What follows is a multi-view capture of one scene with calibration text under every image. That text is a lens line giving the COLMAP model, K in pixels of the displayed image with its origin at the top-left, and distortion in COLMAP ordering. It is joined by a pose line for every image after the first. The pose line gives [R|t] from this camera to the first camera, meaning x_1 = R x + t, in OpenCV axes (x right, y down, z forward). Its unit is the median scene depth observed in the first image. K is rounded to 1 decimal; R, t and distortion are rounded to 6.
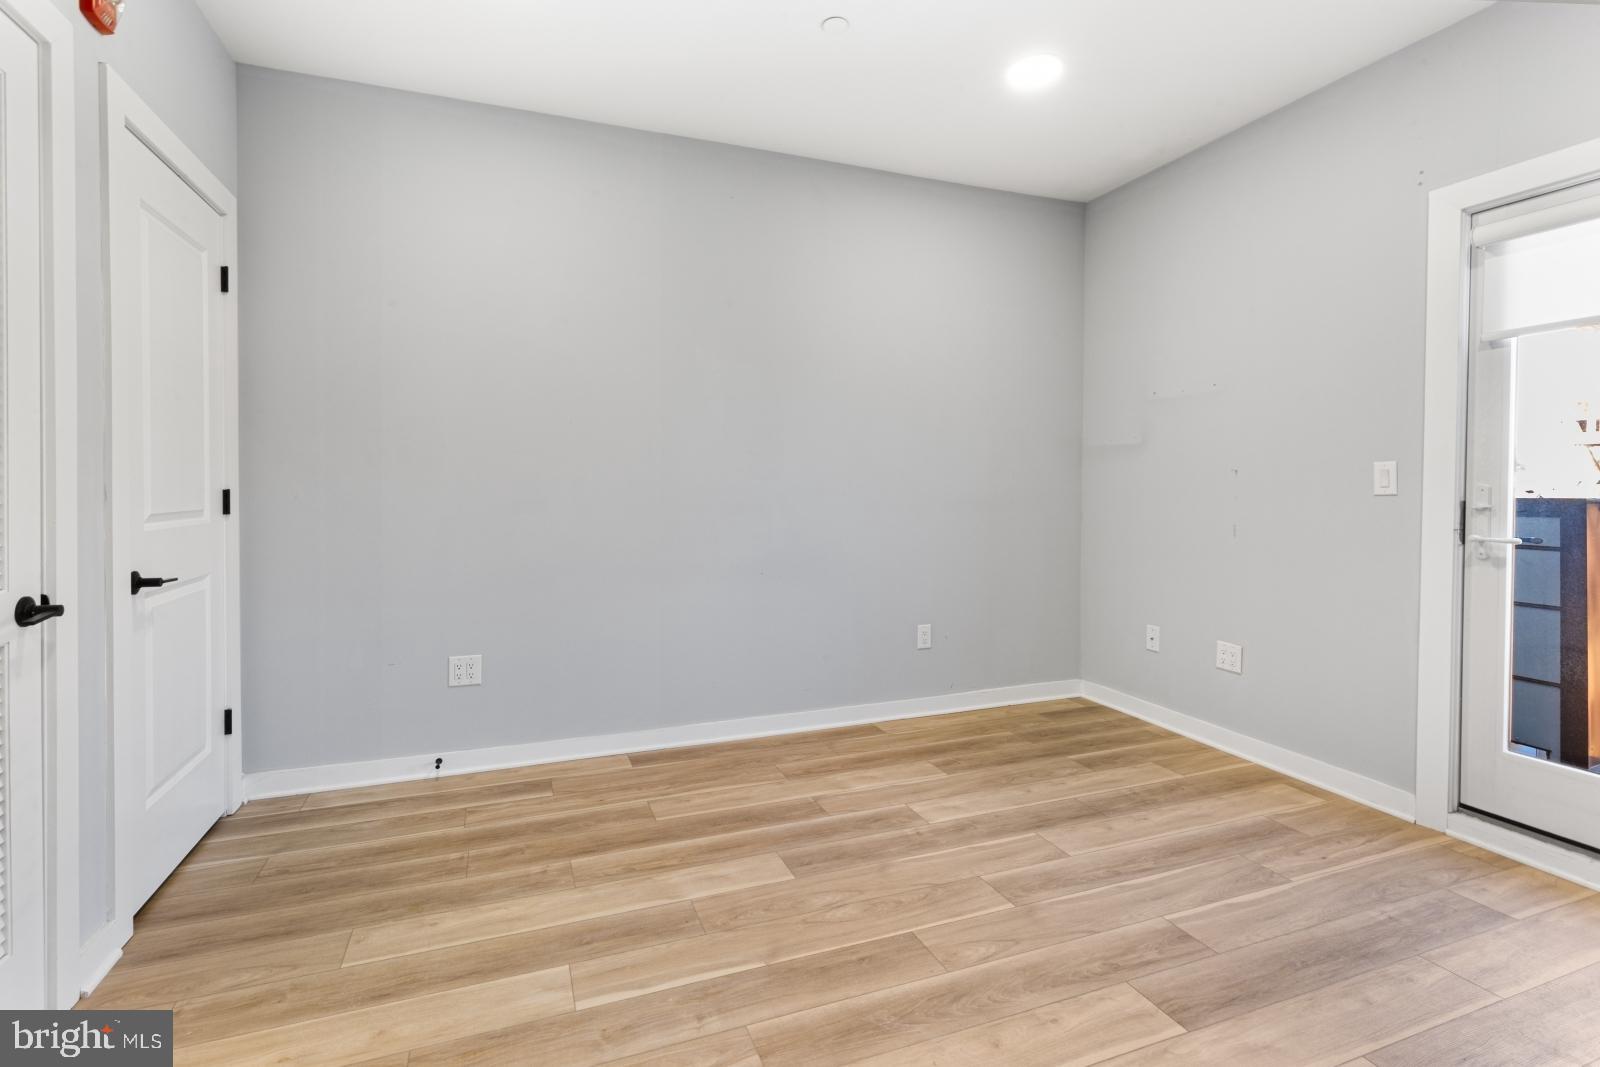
lens RADIAL K [[749.1, 0, 788.7], [0, 749.1, 512.2], [0, 0, 1]] dist [0.008495, -0.003001]
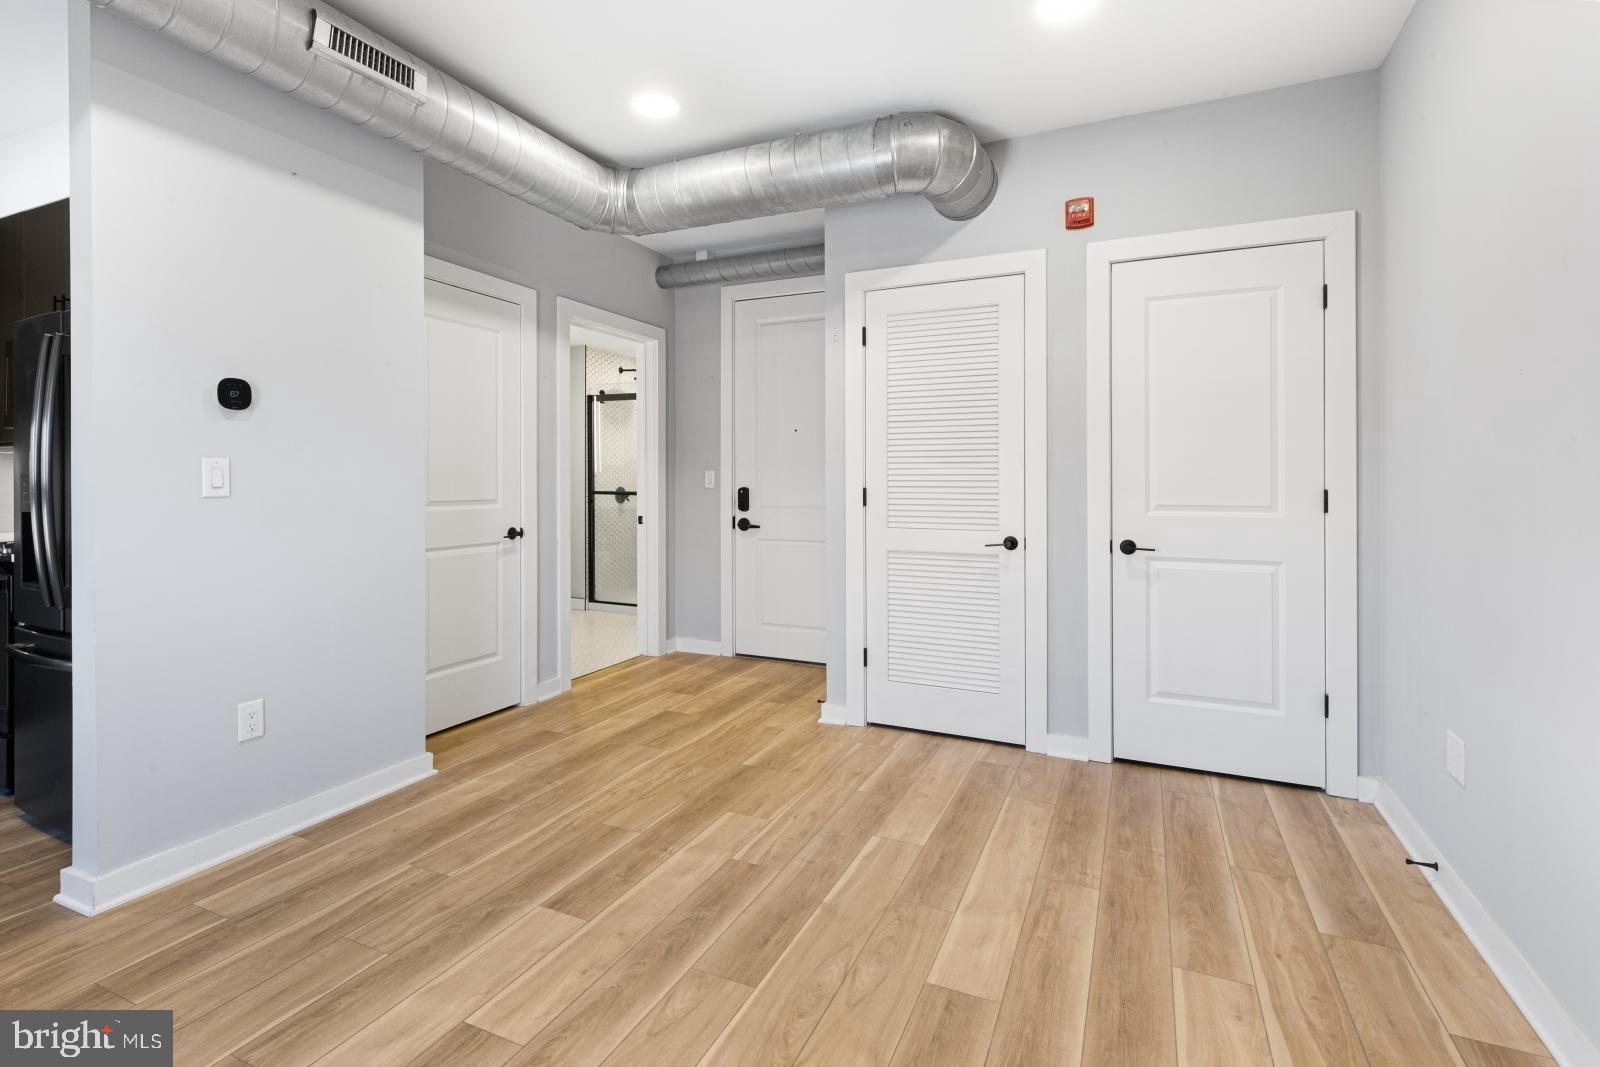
lens RADIAL K [[770.1, 0, 785.2], [0, 770.1, 490.7], [0, 0, 1]] dist [0.004058, 0.000146]
pose [[-0.715149, 0.005673, -0.698949, 0.605943], [-0.027105, 0.998990, 0.035842, -0.049261], [0.698446, 0.044578, -0.714273, 1.292858]]
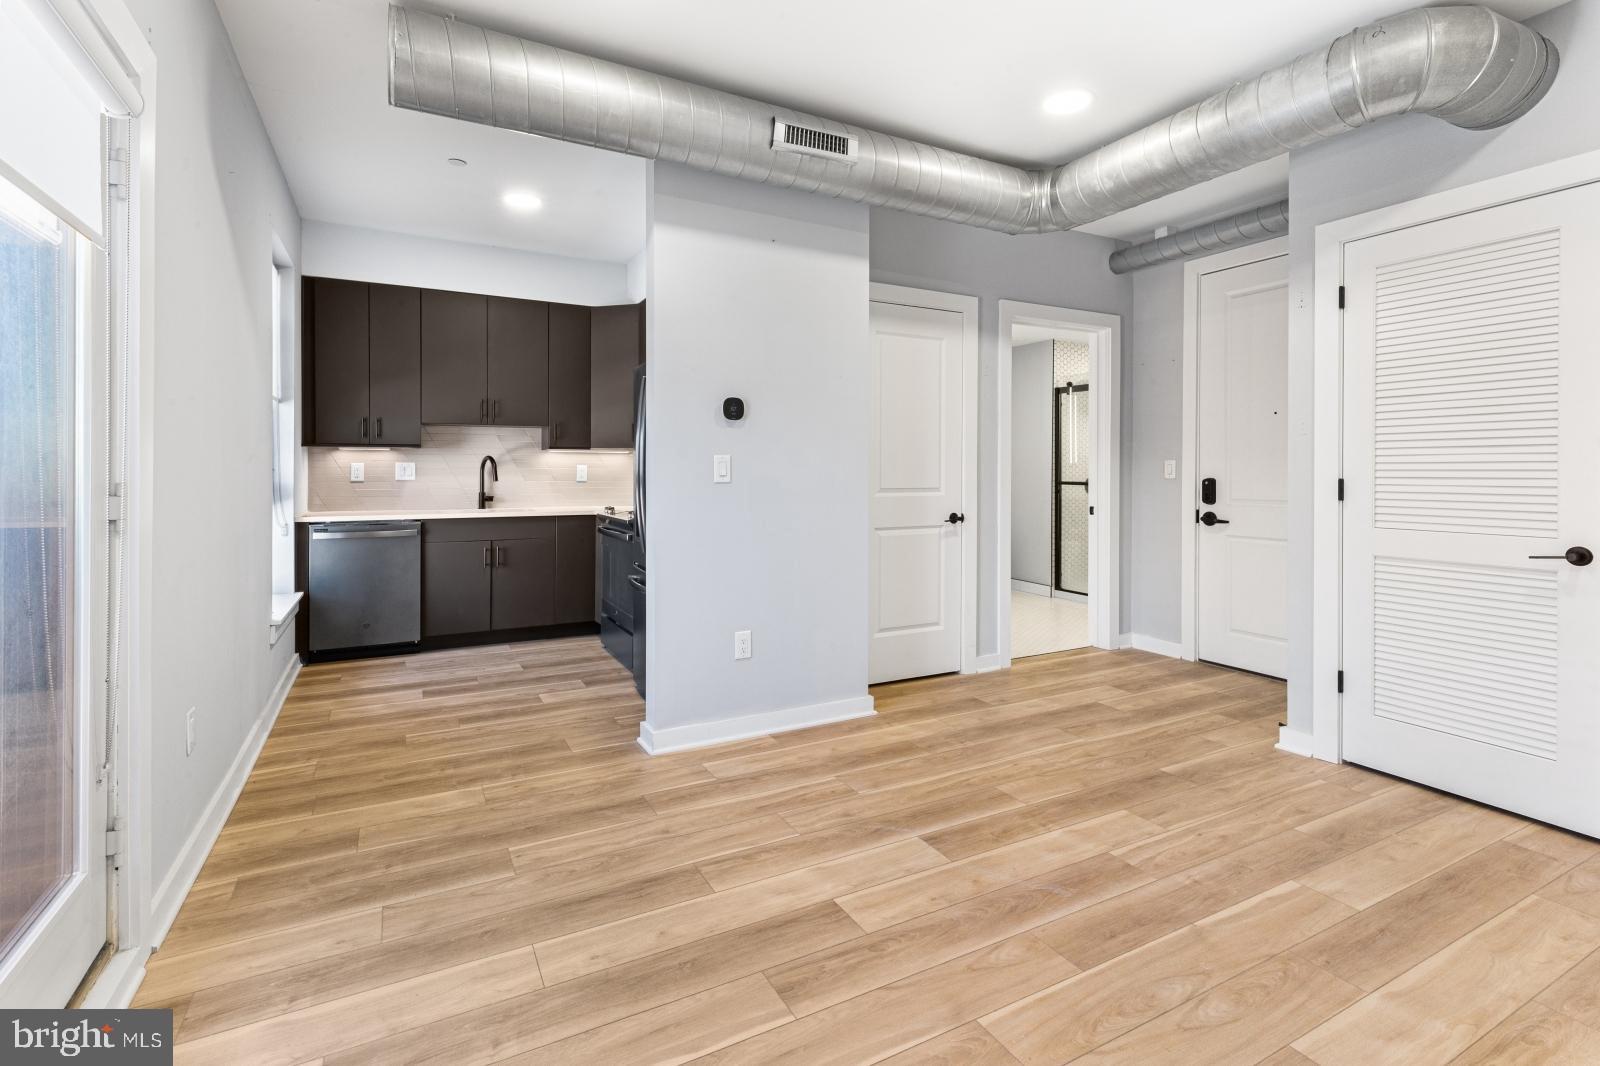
lens RADIAL K [[749.1, 0, 792.2], [0, 749.1, 479.7], [0, 0, 1]] dist [0.008495, -0.003001]
pose [[-0.991893, -0.002045, -0.127063, 0.488919], [-0.007821, 0.998958, 0.044974, -0.051218], [0.126838, 0.045603, -0.990875, 1.424891]]
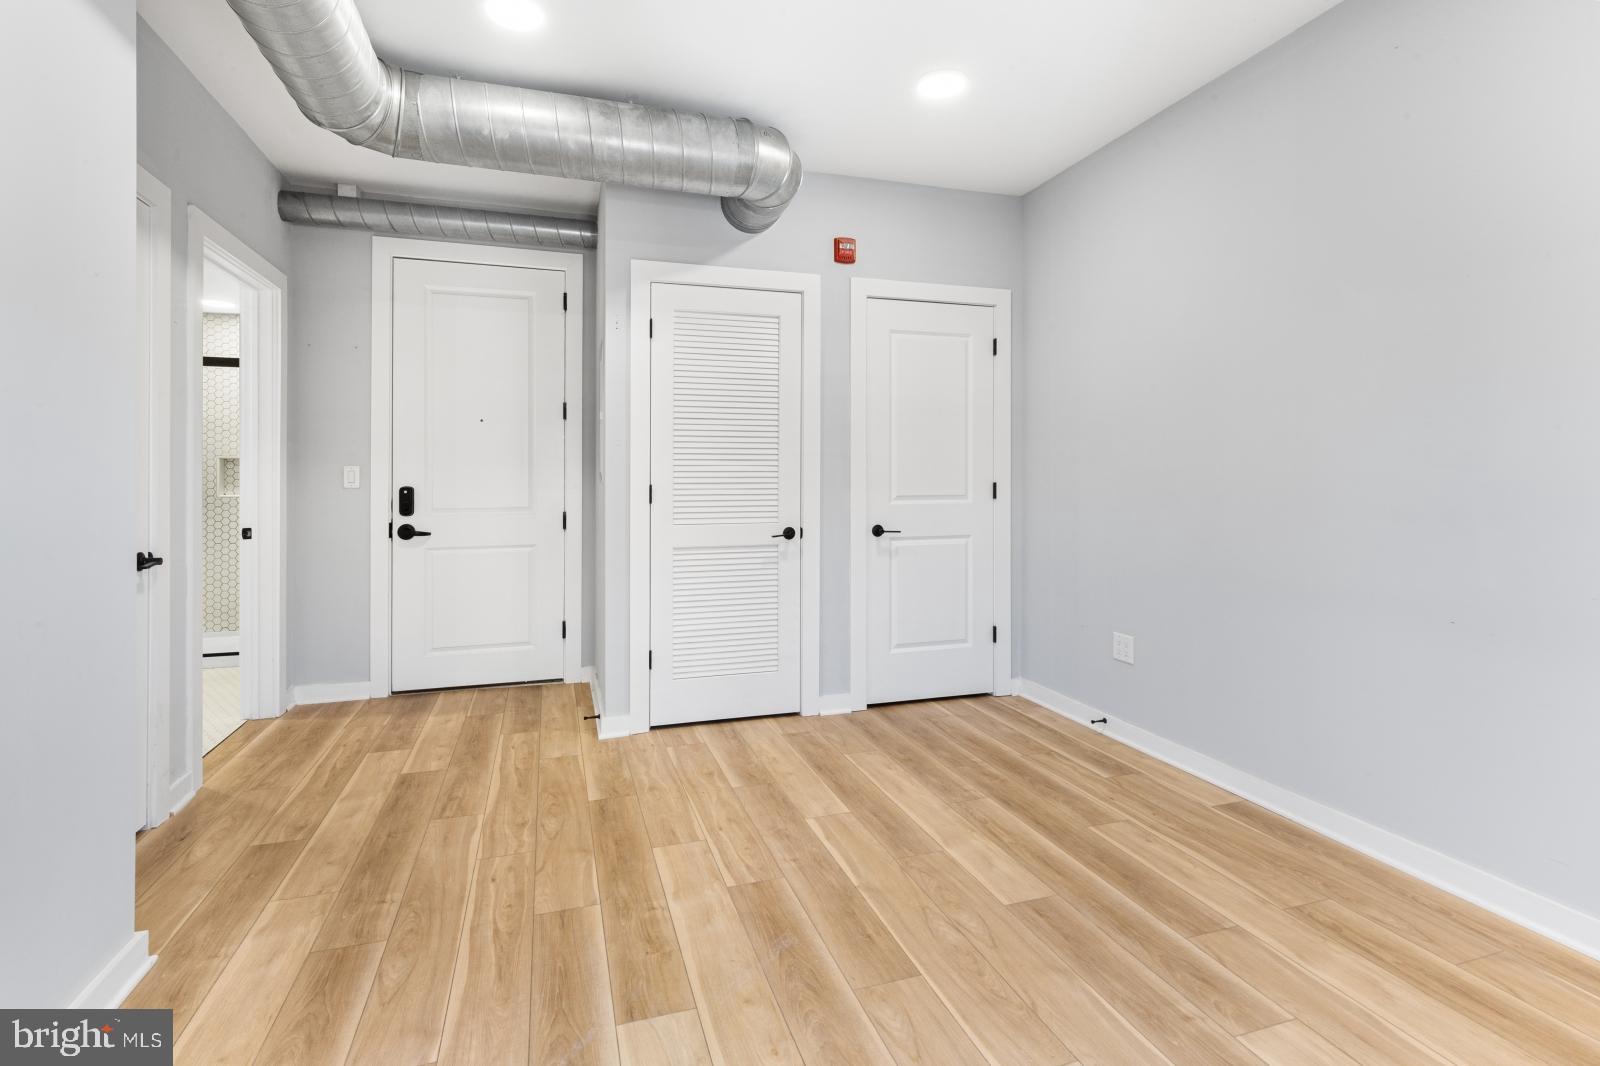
lens RADIAL K [[749.1, 0, 786.1], [0, 749.1, 486.6], [0, 0, 1]] dist [0.008495, -0.003001]
pose [[-0.054102, 0.007215, -0.998509, 0.836182], [-0.030737, 0.999488, 0.008888, -0.022967], [0.998062, 0.031172, -0.053852, 0.680442]]
